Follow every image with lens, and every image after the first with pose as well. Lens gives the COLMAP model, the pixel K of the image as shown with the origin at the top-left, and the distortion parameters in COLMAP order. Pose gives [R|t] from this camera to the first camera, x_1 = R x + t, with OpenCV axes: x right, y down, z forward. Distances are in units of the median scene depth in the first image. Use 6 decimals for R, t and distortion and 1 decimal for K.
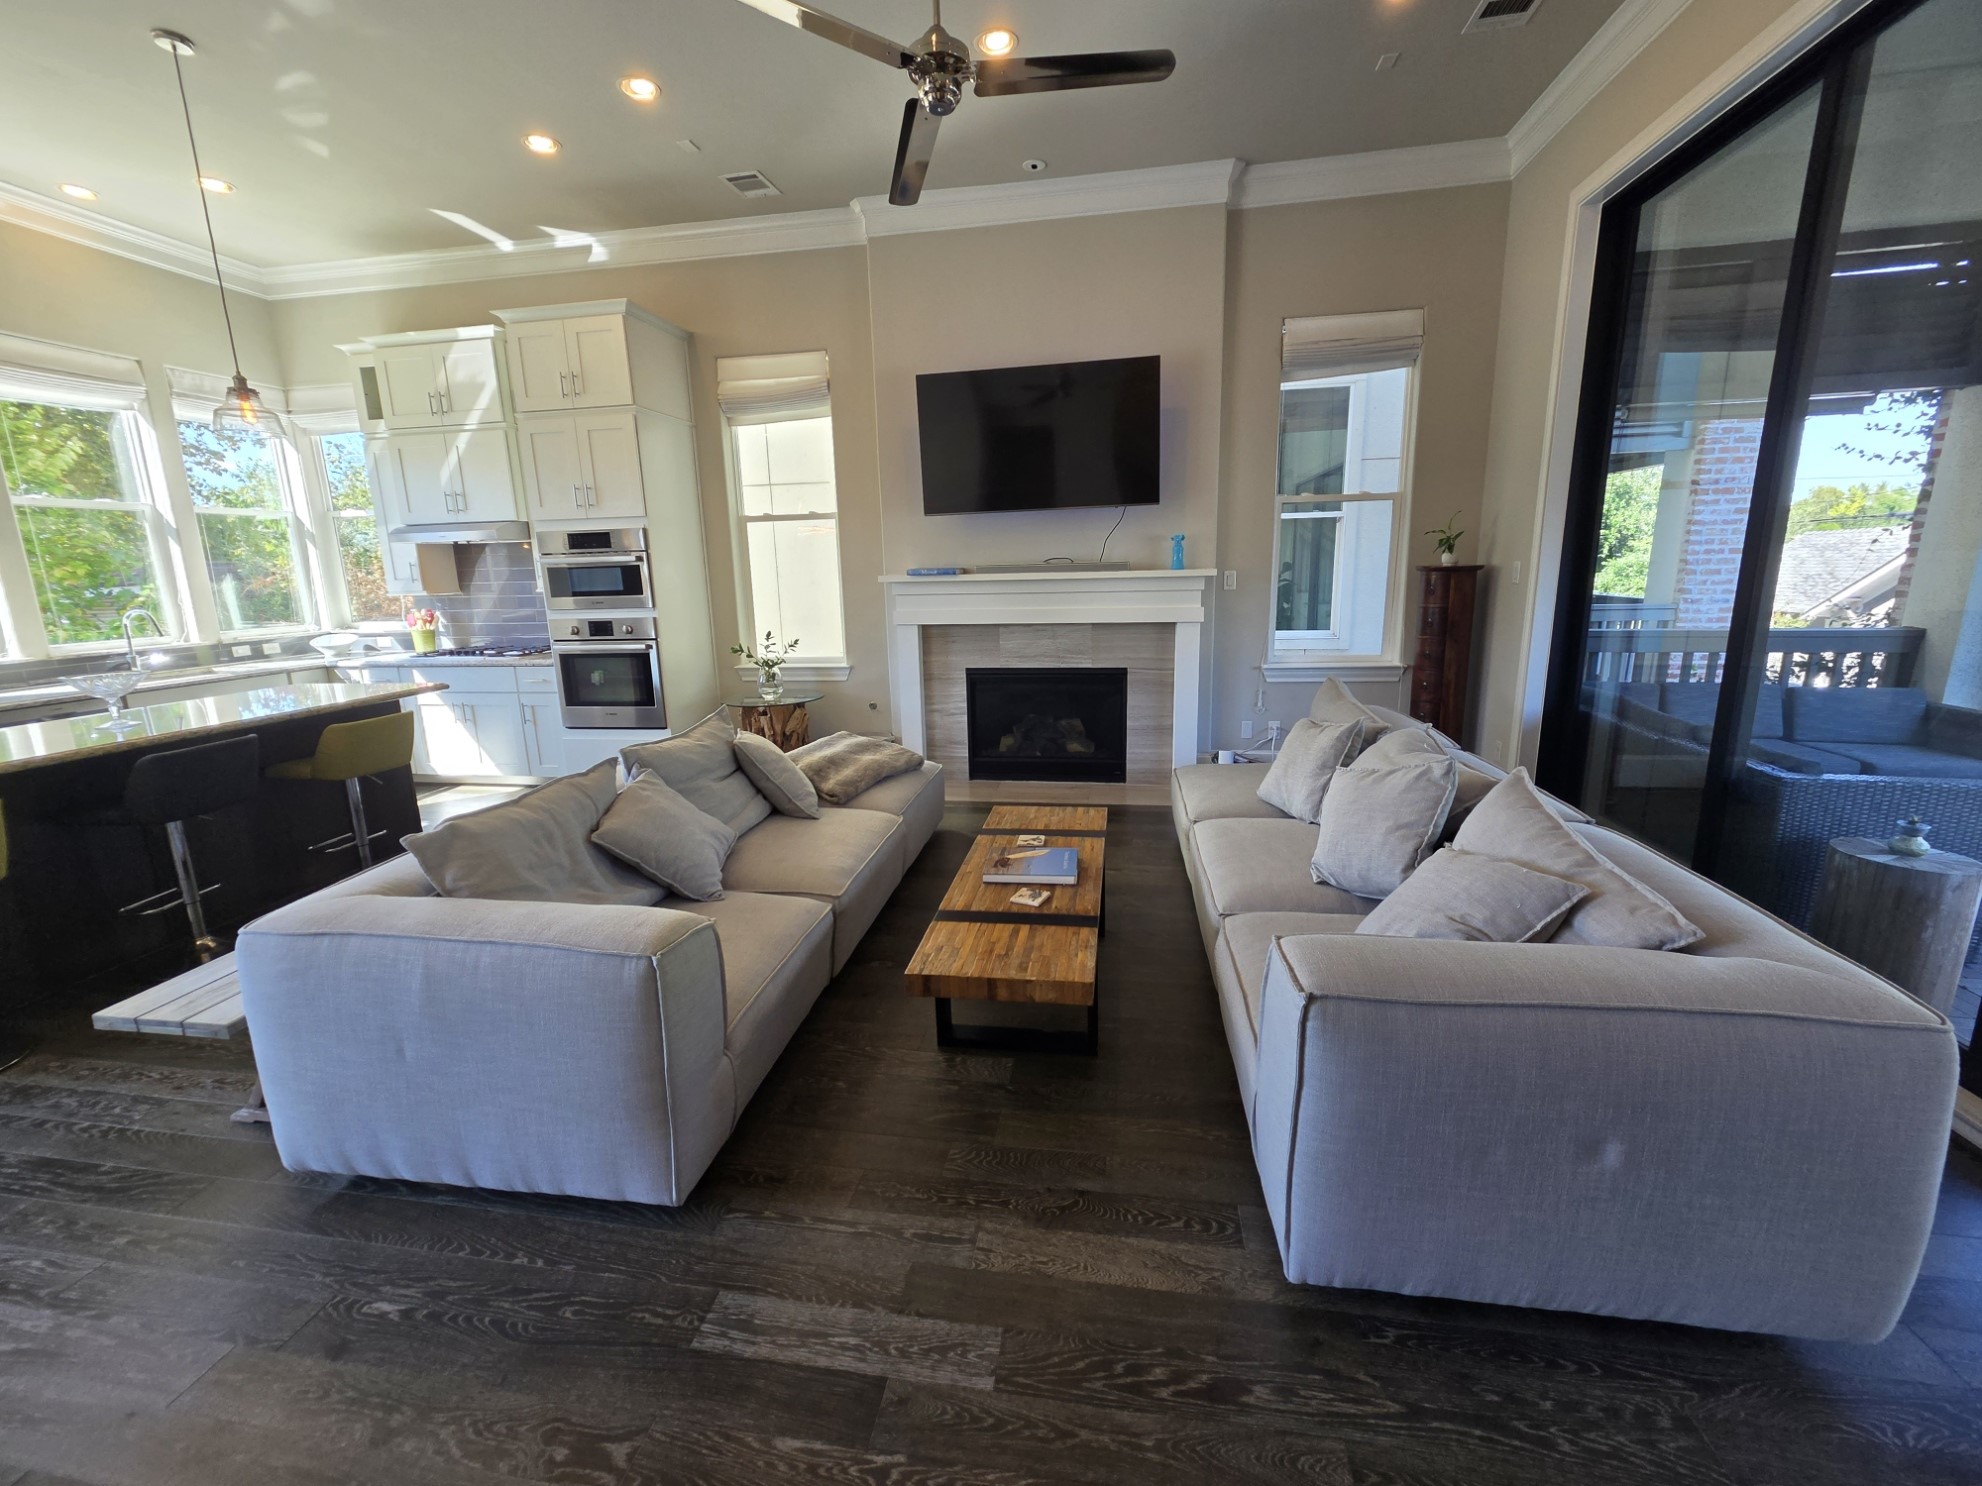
lens RADIAL K [[811.1, 0, 984.3], [0, 811.1, 742.4], [0, 0, 1]] dist [-0.000572, 0.000119]
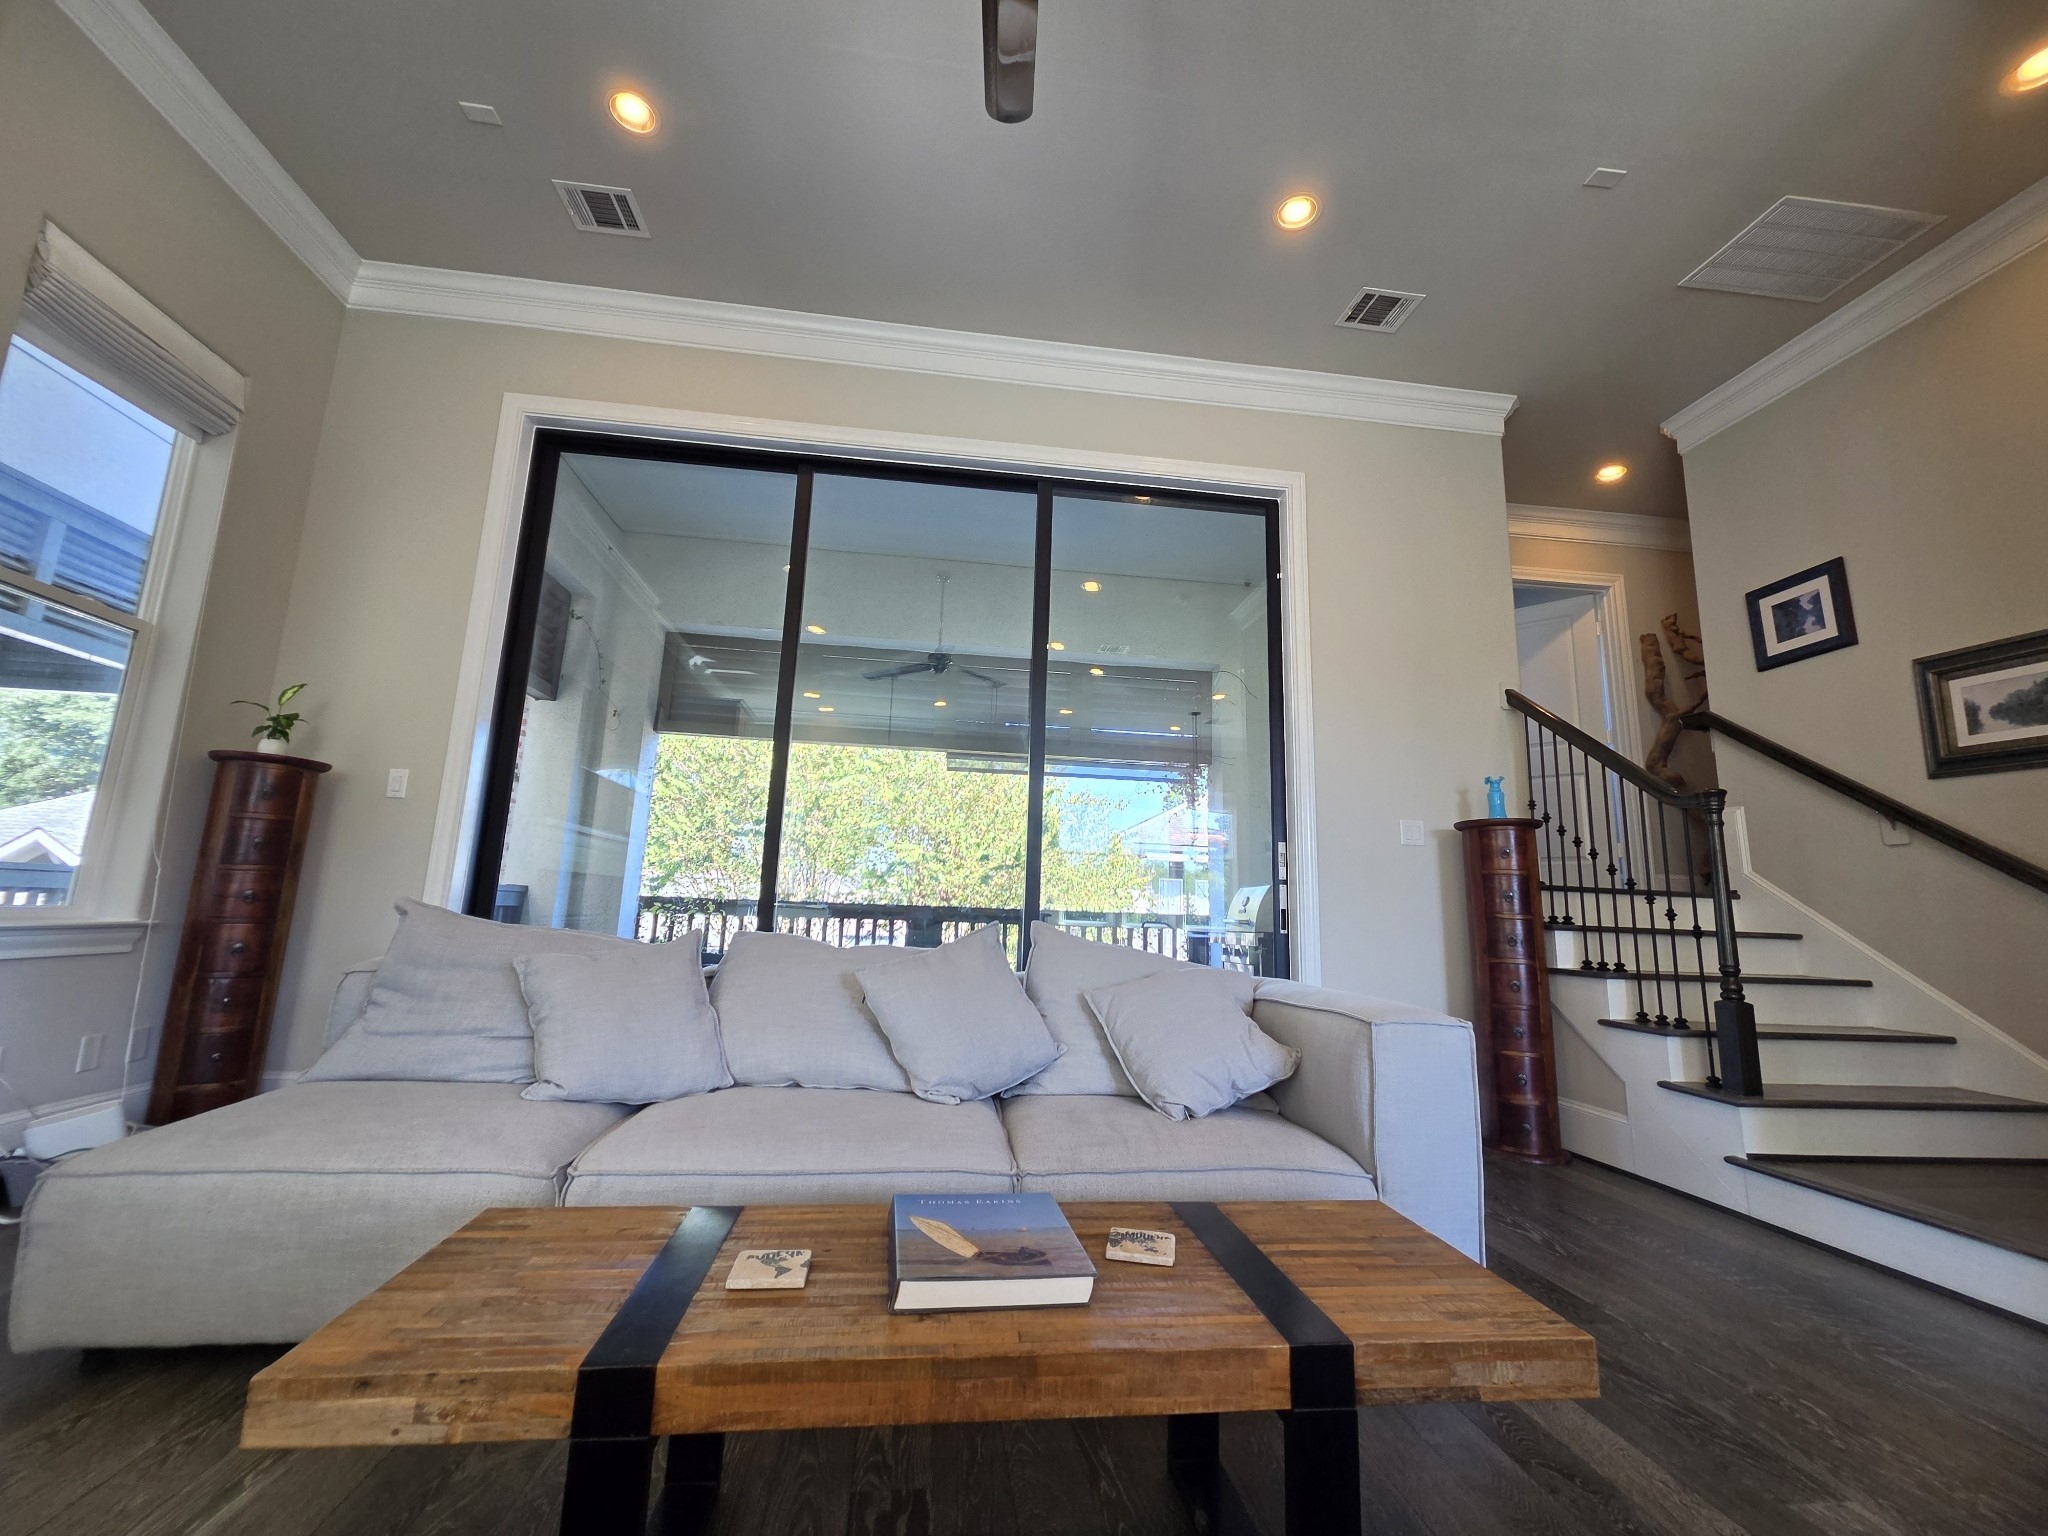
lens RADIAL K [[838.9, 0, 1021.6], [0, 838.9, 756.9], [0, 0, 1]] dist [0.001200, 0.000217]
pose [[-0.297107, 0.188769, 0.935999, -0.211700], [0.180318, 0.973718, -0.139139, -0.014652], [-0.937663, 0.127439, -0.323337, 0.582746]]
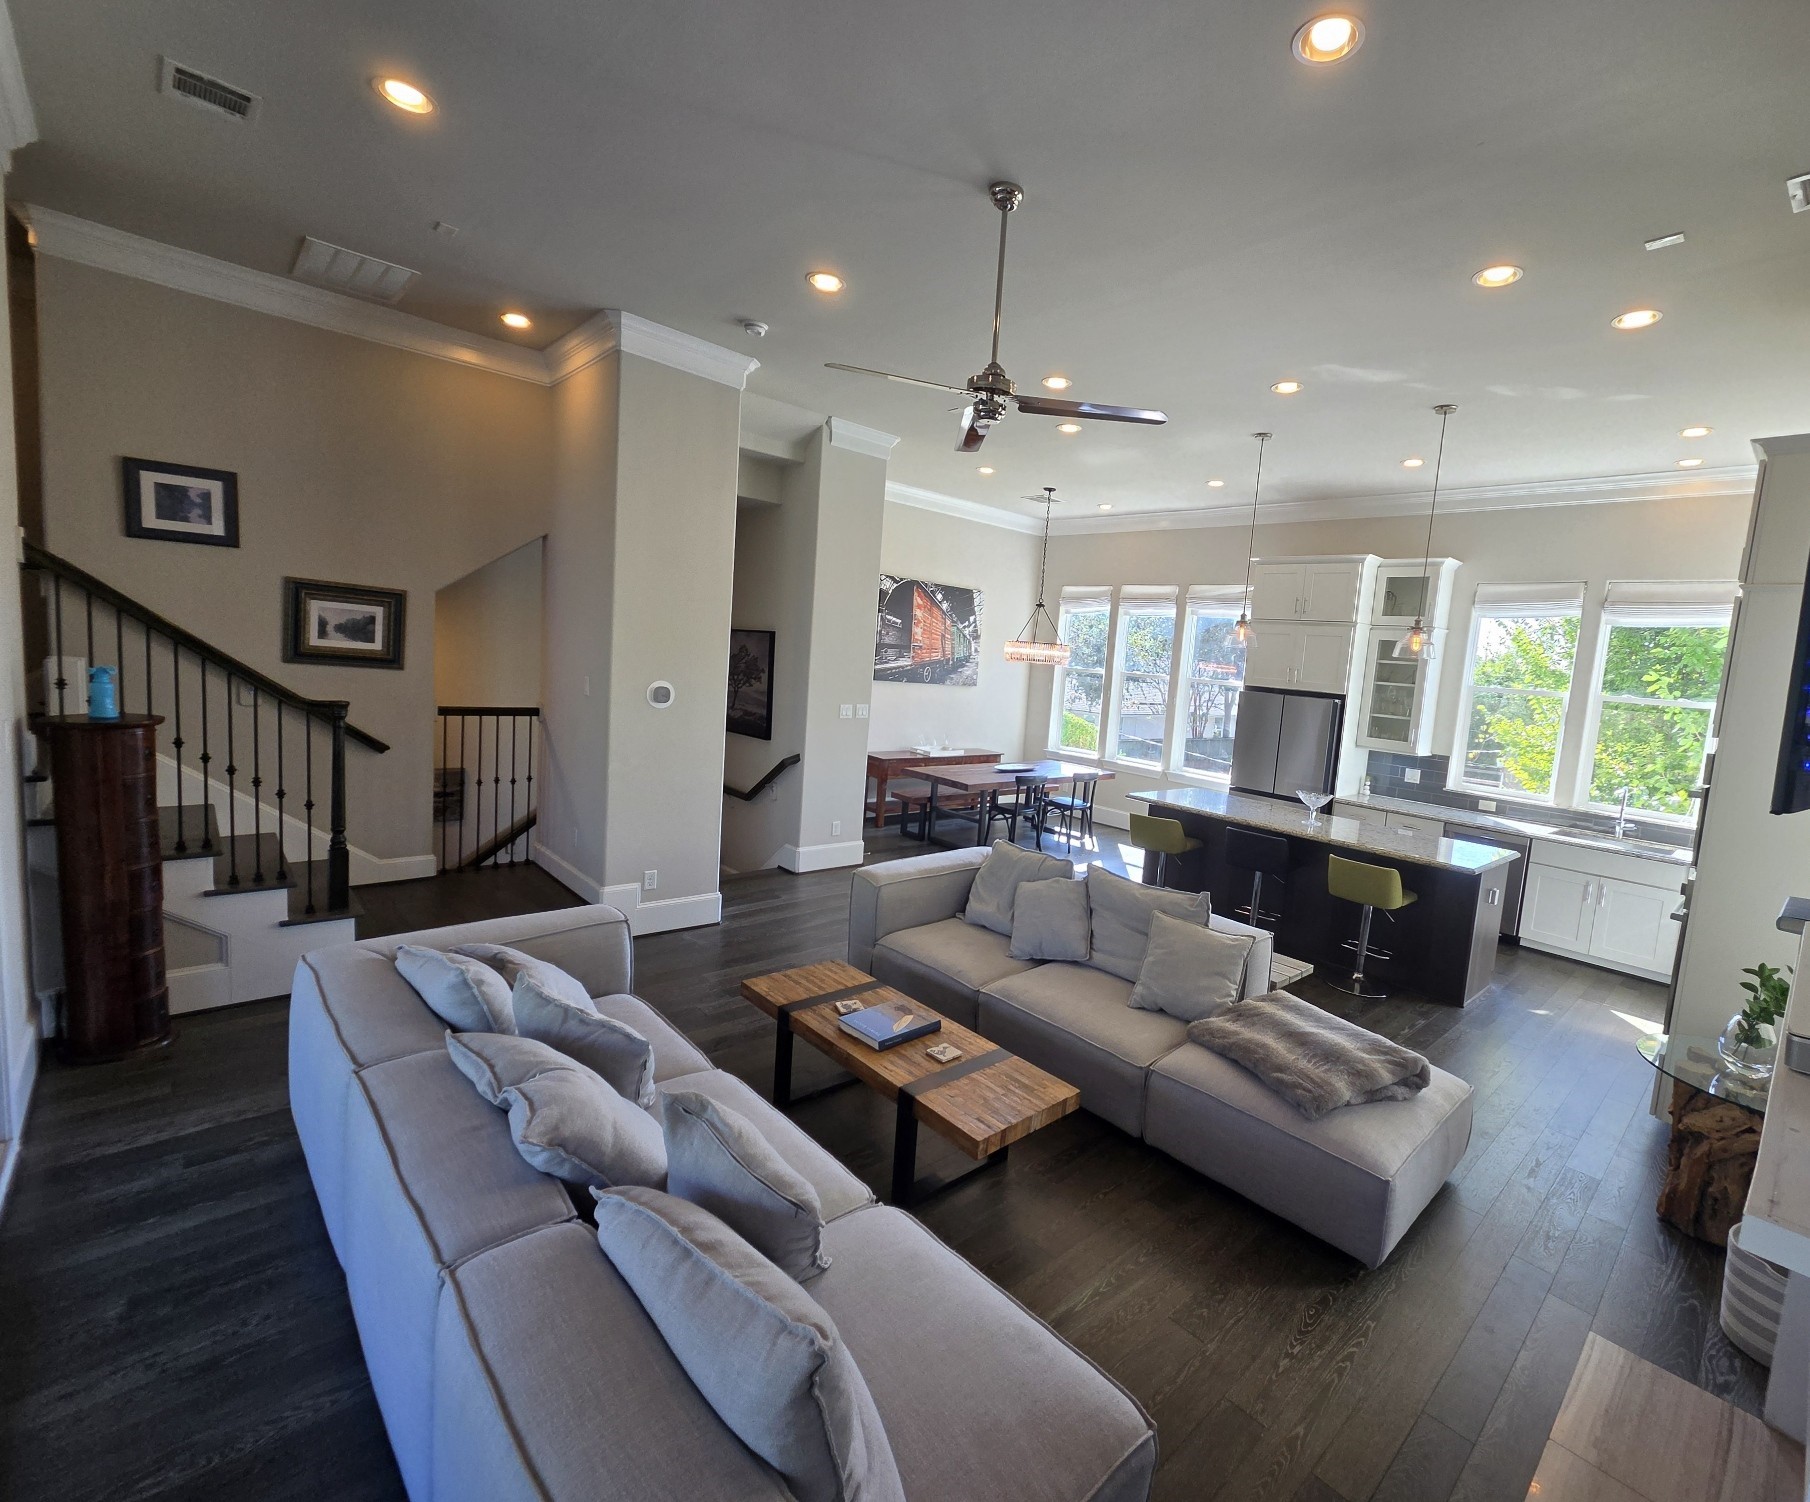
lens RADIAL K [[824.7, 0, 1022.4], [0, 824.7, 748.0], [0, 0, 1]] dist [0.000848, 0.000187]
pose [[-0.568428, 0.065737, -0.820103, 0.466861], [-0.240029, 0.940187, 0.241731, -0.285132], [0.786941, 0.334255, -0.518650, 0.864870]]
